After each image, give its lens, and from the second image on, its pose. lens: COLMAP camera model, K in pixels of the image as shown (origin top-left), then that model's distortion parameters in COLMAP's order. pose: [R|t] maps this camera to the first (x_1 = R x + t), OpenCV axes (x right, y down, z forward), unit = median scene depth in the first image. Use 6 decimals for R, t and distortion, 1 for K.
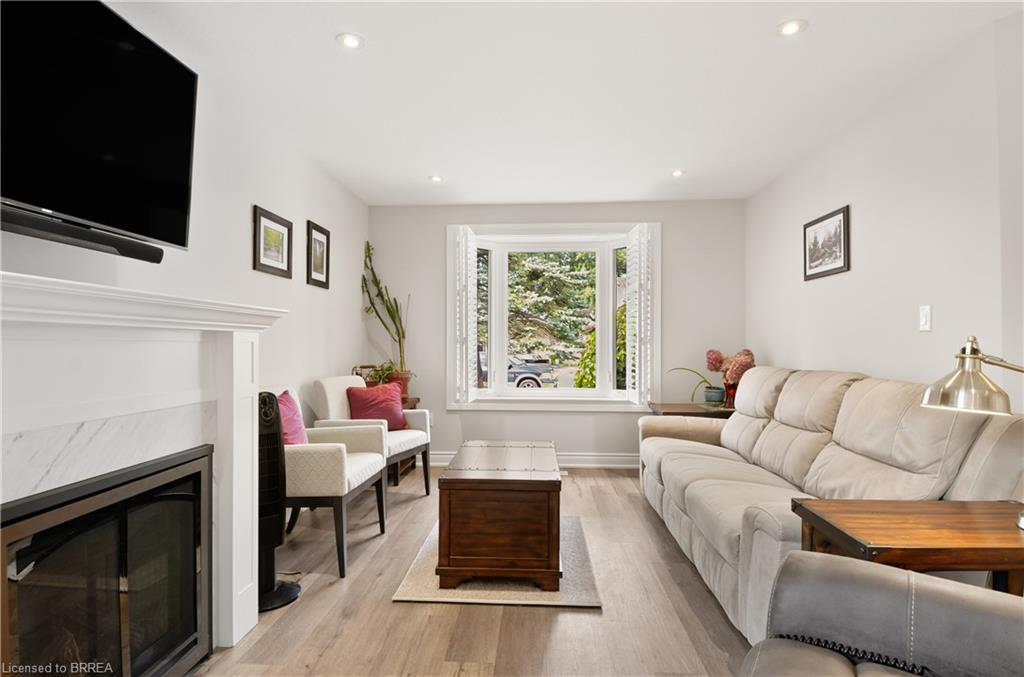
lens RADIAL K [[537.0, 0, 507.9], [0, 537.0, 336.4], [0, 0, 1]] dist [0.032220, -0.040223]
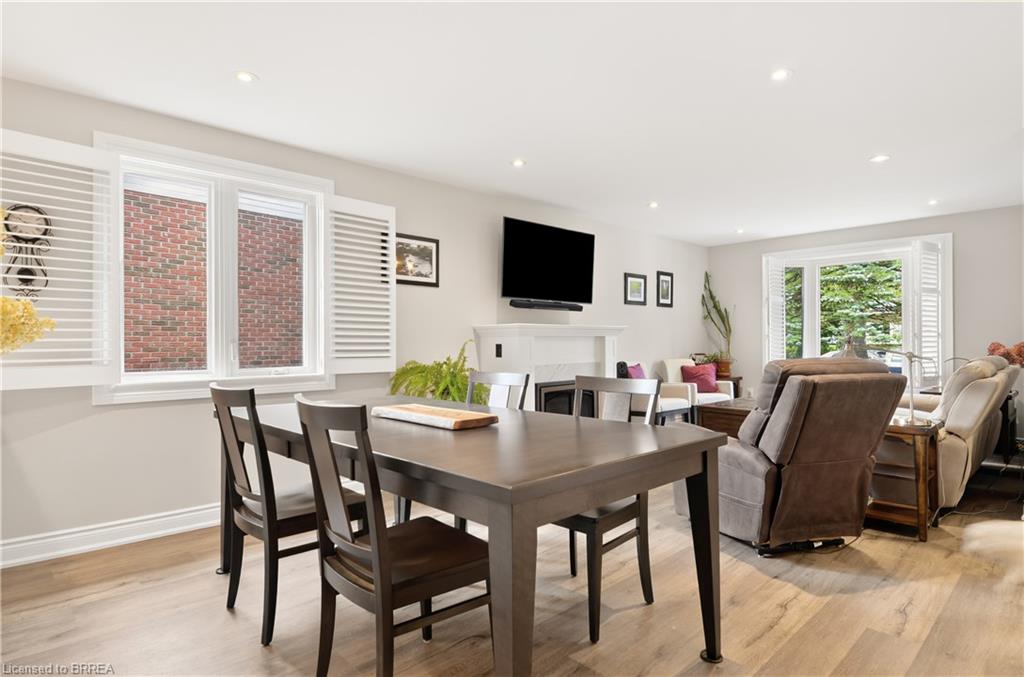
lens RADIAL K [[555.6, 0, 512.0], [0, 555.6, 338.5], [0, 0, 1]] dist [0.000327, -0.015536]
pose [[0.735390, -0.001101, -0.677644, 0.513433], [0.013240, 0.999831, 0.012744, -0.020789], [0.677515, -0.018344, 0.735280, -0.672211]]
